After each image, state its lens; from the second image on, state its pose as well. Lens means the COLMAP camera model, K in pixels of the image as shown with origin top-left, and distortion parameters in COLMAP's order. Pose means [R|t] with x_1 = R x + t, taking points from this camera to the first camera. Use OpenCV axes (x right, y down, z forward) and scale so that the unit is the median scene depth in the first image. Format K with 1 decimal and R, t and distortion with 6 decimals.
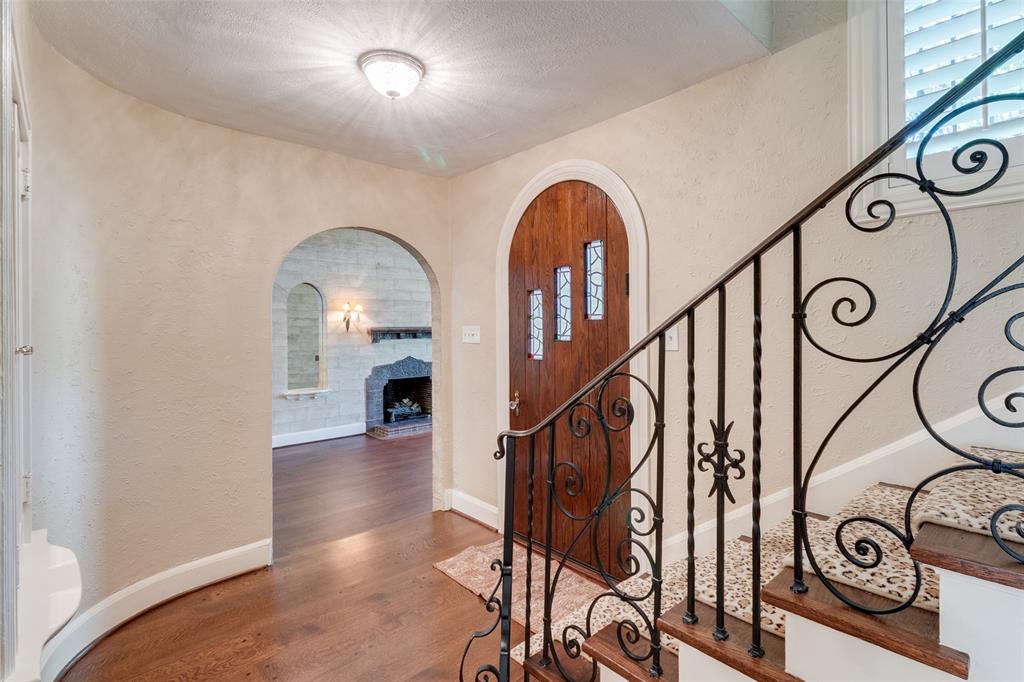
lens RADIAL K [[485.3, 0, 515.4], [0, 485.3, 329.7], [0, 0, 1]] dist [-0.000635, 0.000020]
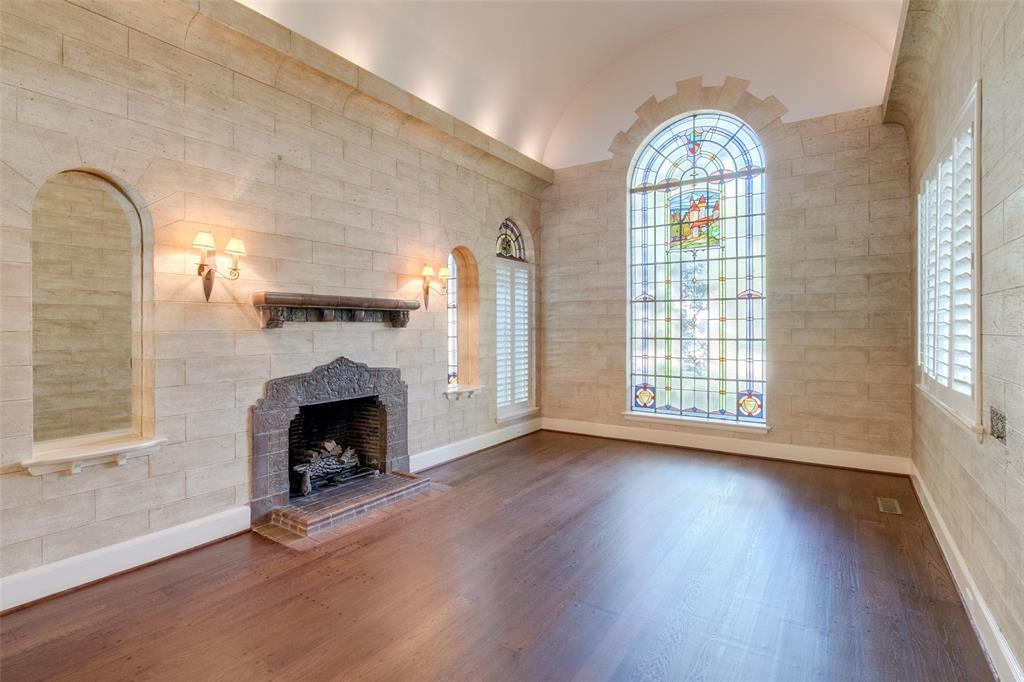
lens RADIAL K [[511.0, 0, 506.0], [0, 511.0, 328.7], [0, 0, 1]] dist [-0.004804, -0.001423]
pose [[0.972853, 0.003018, 0.231403, -0.186362], [-0.002778, 0.999995, -0.001363, 0.027869], [-0.231406, 0.000684, 0.972857, 0.481967]]
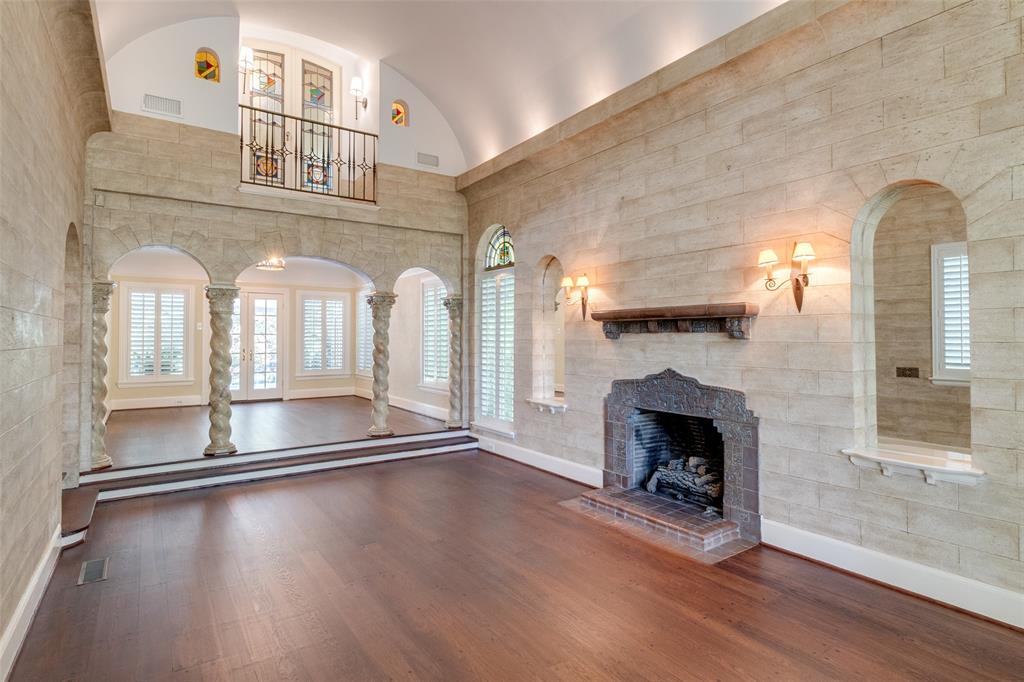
lens RADIAL K [[542.7, 0, 531.7], [0, 542.7, 334.0], [0, 0, 1]] dist [-0.002118, -0.000319]
pose [[-0.139537, -0.002288, -0.990214, 0.361462], [-0.003002, 0.999994, -0.001888, 0.023032], [0.990212, 0.002710, -0.139543, 0.997161]]
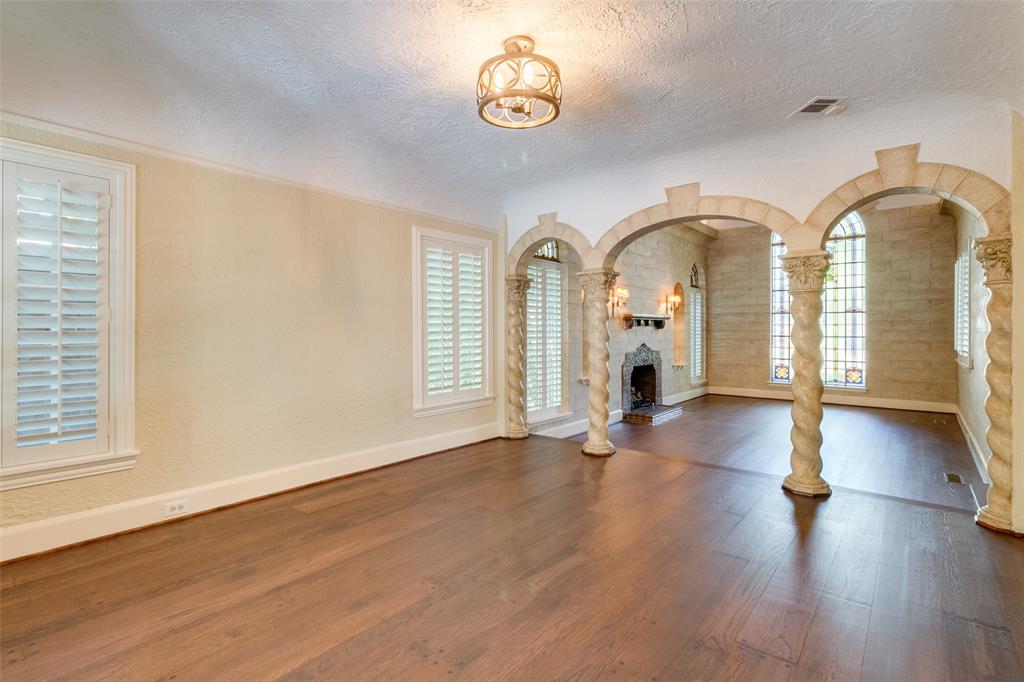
lens RADIAL K [[485.3, 0, 515.4], [0, 485.3, 329.7], [0, 0, 1]] dist [-0.000635, 0.000020]
pose [[0.992222, 0.006551, 0.124312, -0.639927], [-0.006302, 0.999977, -0.002400, 0.032232], [-0.124325, 0.001598, 0.992240, 0.048025]]
